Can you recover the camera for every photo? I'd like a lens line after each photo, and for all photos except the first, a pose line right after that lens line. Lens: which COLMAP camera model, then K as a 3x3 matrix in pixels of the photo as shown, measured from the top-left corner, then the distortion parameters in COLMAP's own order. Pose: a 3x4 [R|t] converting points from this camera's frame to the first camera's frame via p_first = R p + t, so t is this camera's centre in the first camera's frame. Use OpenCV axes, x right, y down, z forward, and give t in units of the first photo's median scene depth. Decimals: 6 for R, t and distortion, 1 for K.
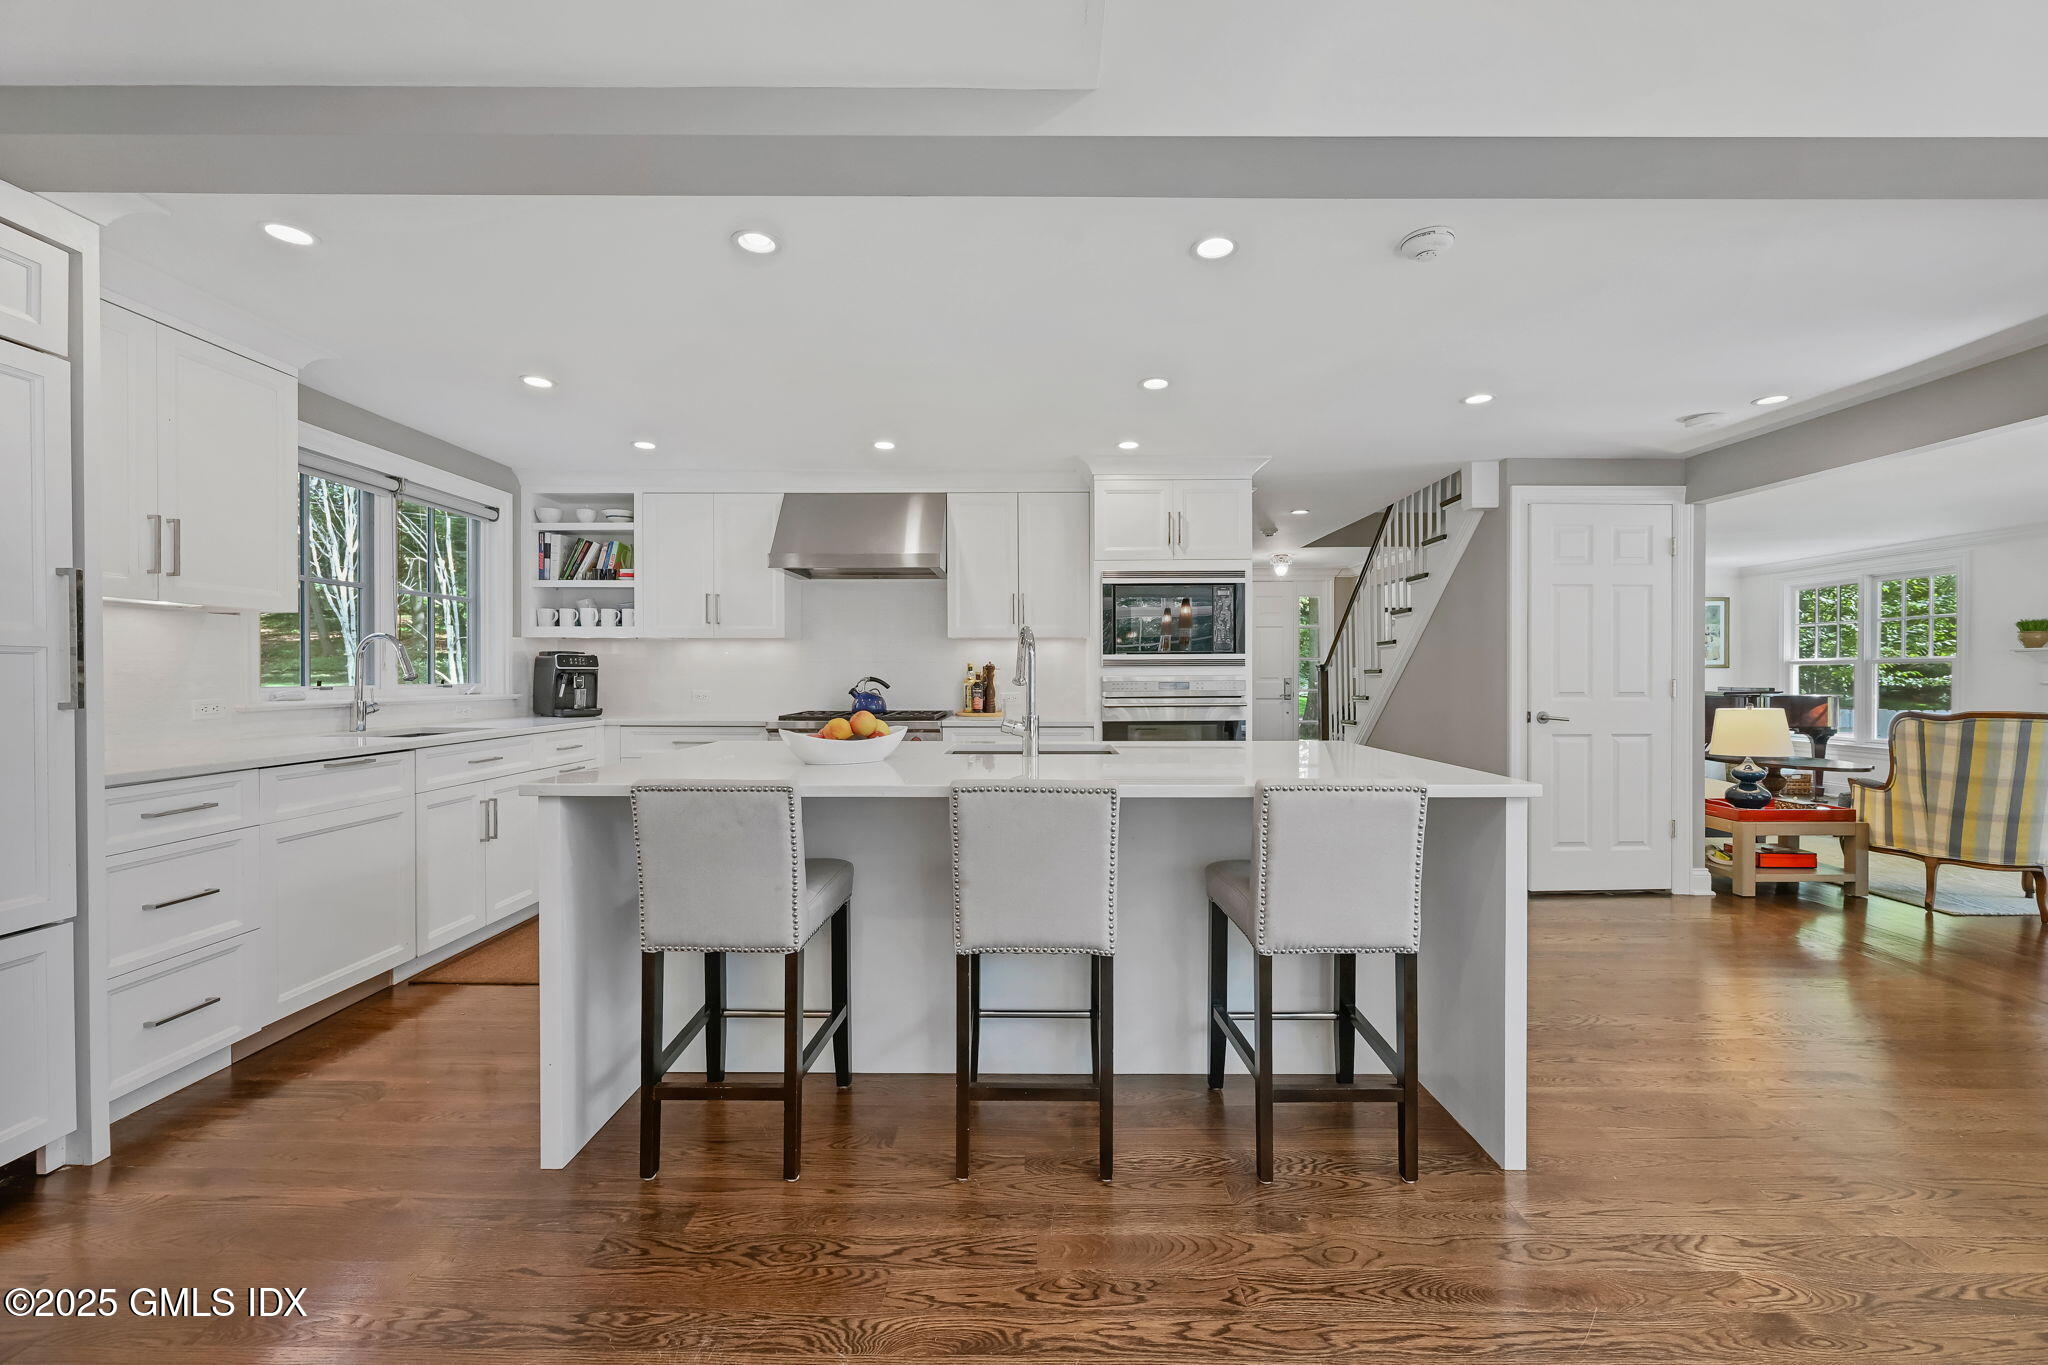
lens RADIAL K [[815.2, 0, 1033.5], [0, 815.2, 681.0], [0, 0, 1]] dist [-0.003887, -0.000021]
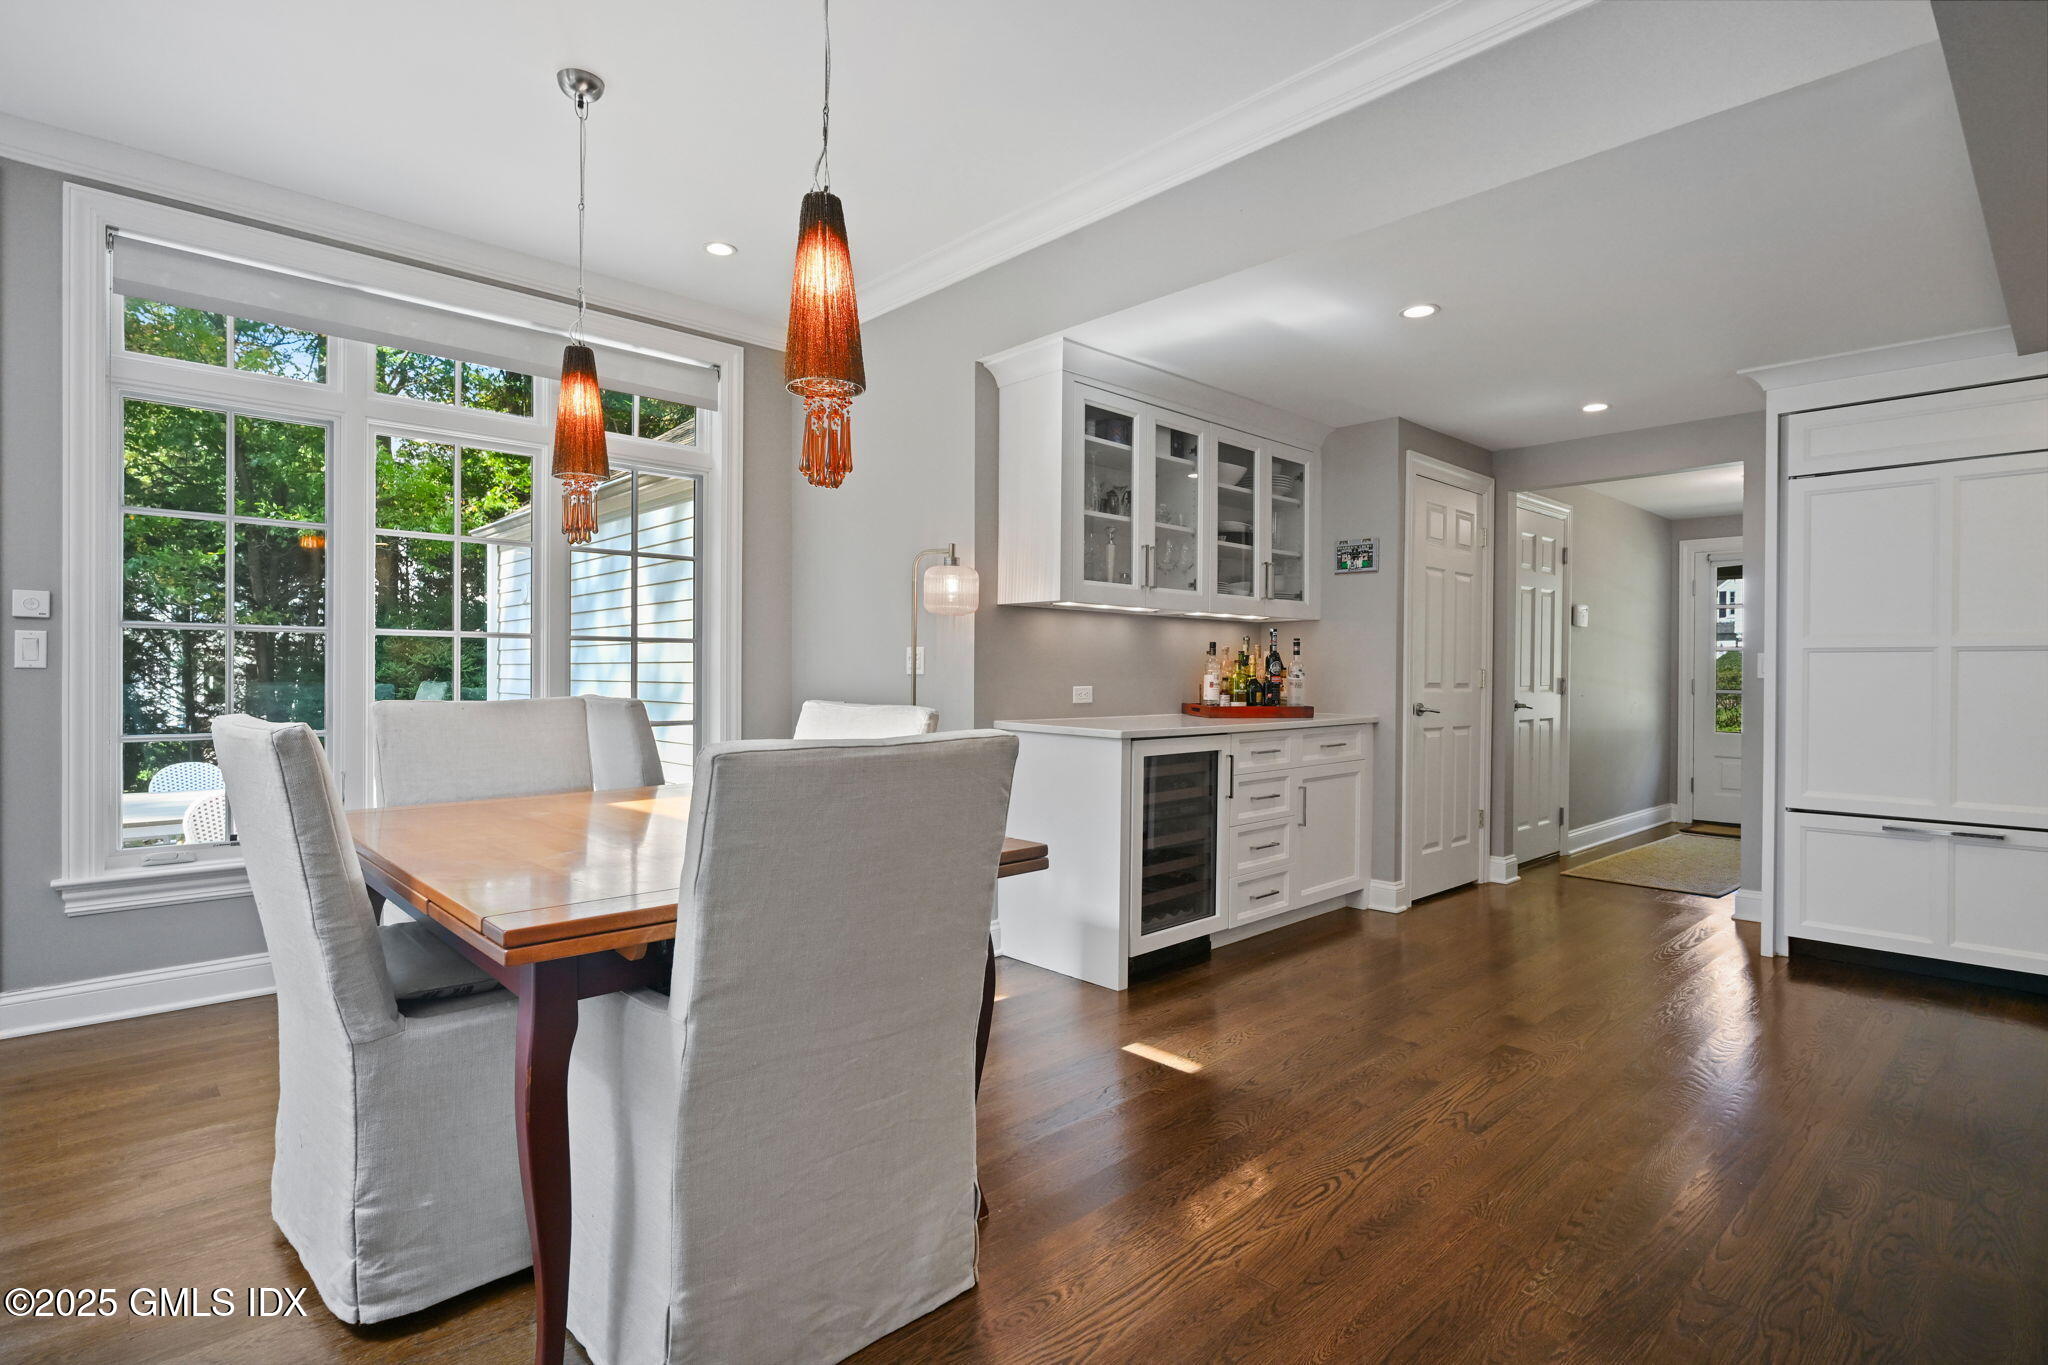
lens RADIAL K [[1009.8, 0, 1030.6], [0, 1009.8, 677.0], [0, 0, 1]] dist [-0.008107, -0.000288]
pose [[-0.724896, -0.001308, -0.688857, 0.596519], [-0.010215, 0.999909, 0.008852, 0.007797], [0.688783, 0.013454, -0.724843, 0.400492]]
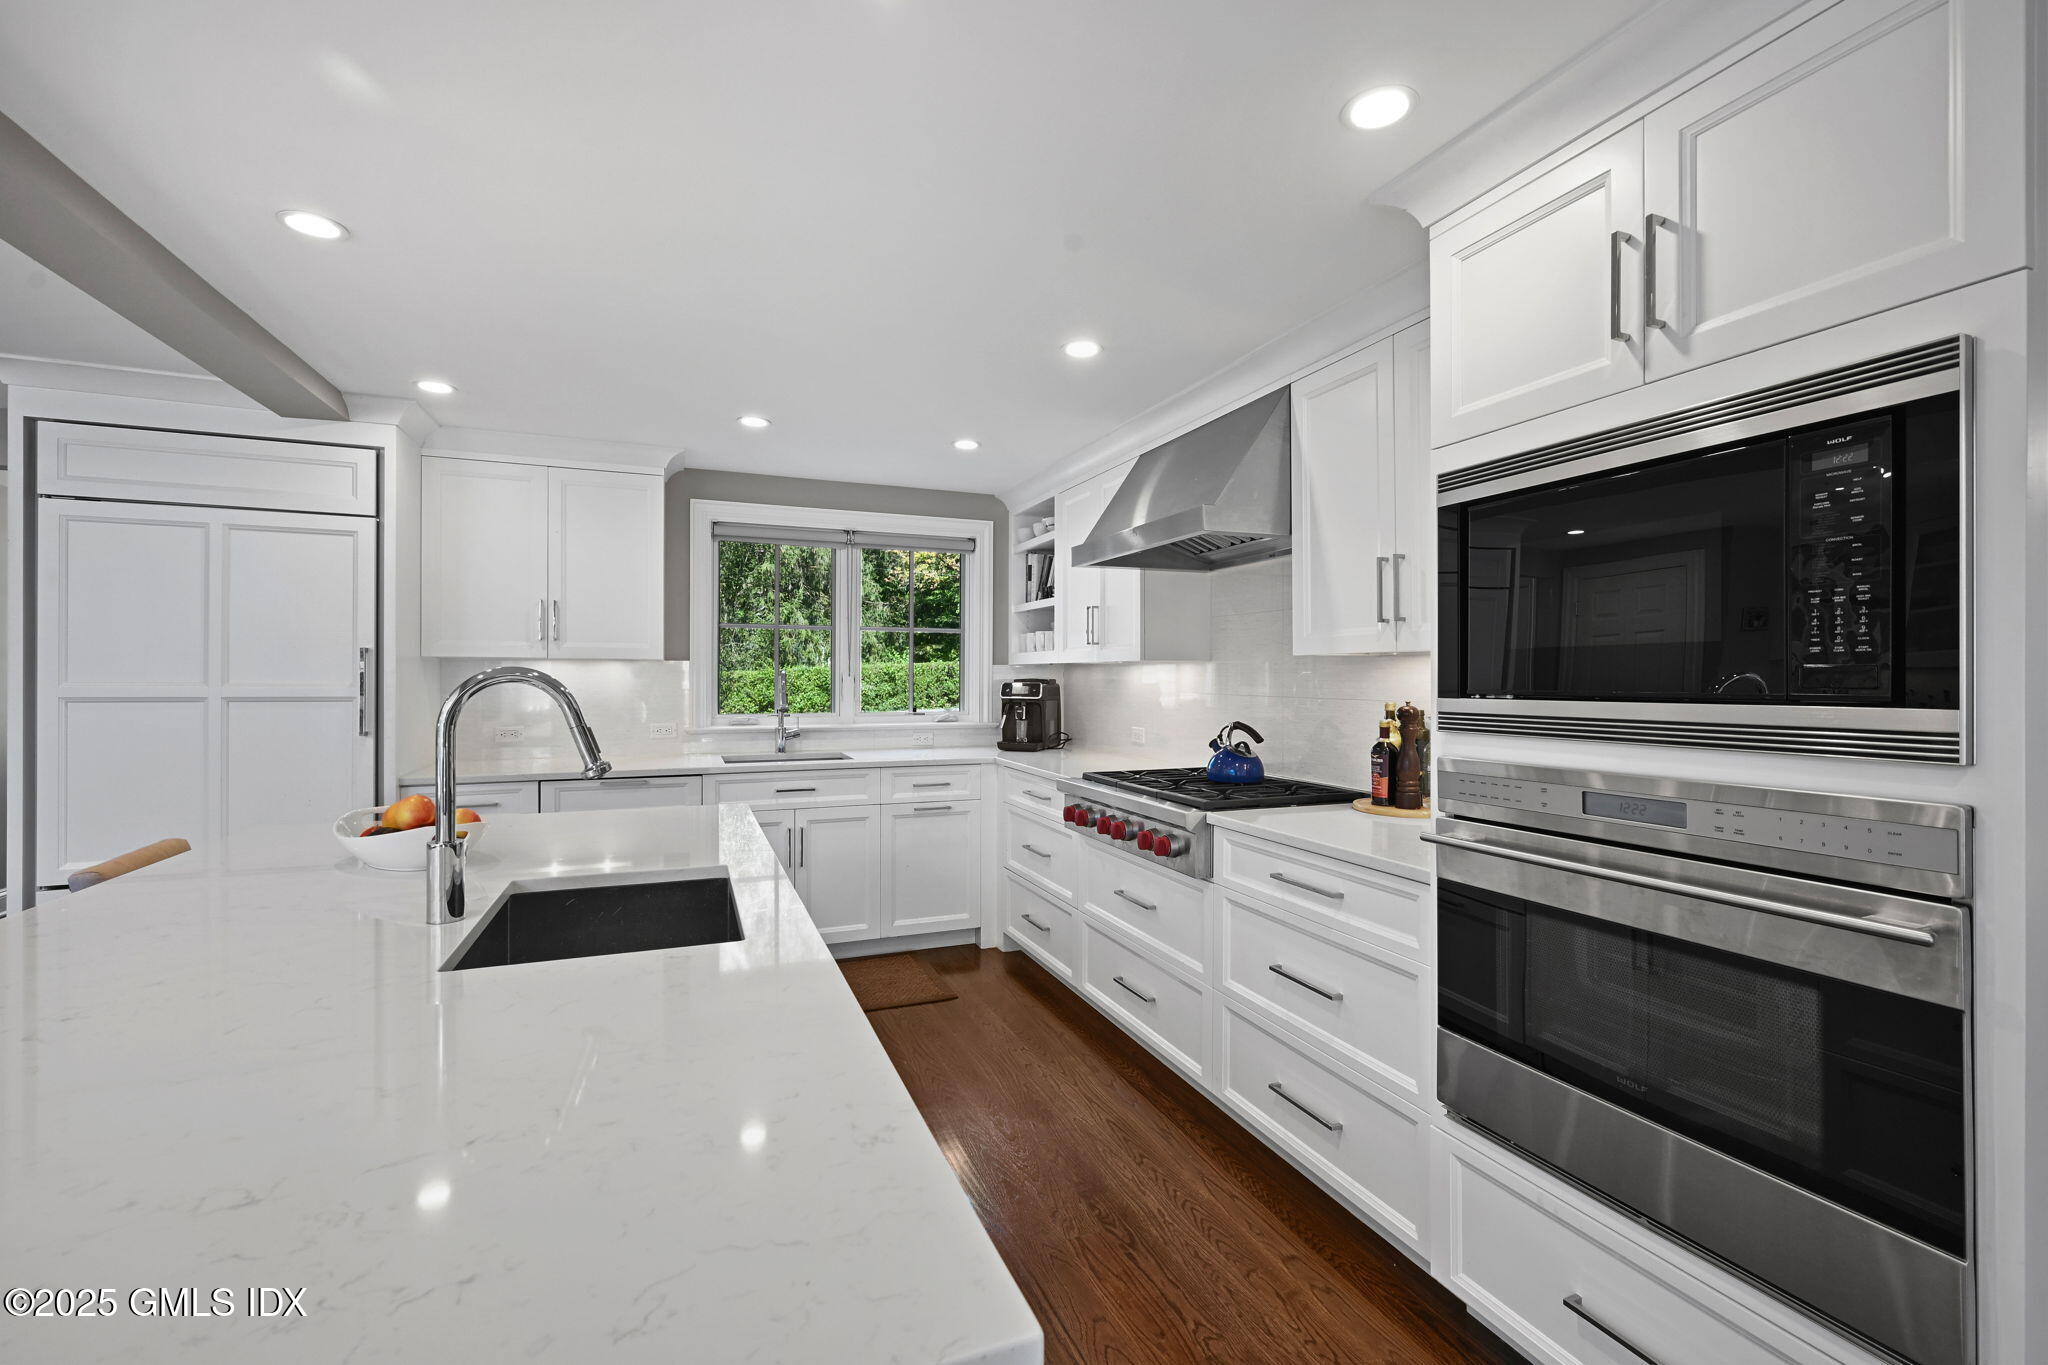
lens RADIAL K [[872.8, 0, 1029.9], [0, 872.8, 675.5], [0, 0, 1]] dist [-0.002479, 0.000125]
pose [[0.372049, -0.000162, -0.928213, 0.374542], [-0.010573, 0.999934, -0.004413, -0.037766], [0.928153, 0.011456, 0.372023, 0.660203]]
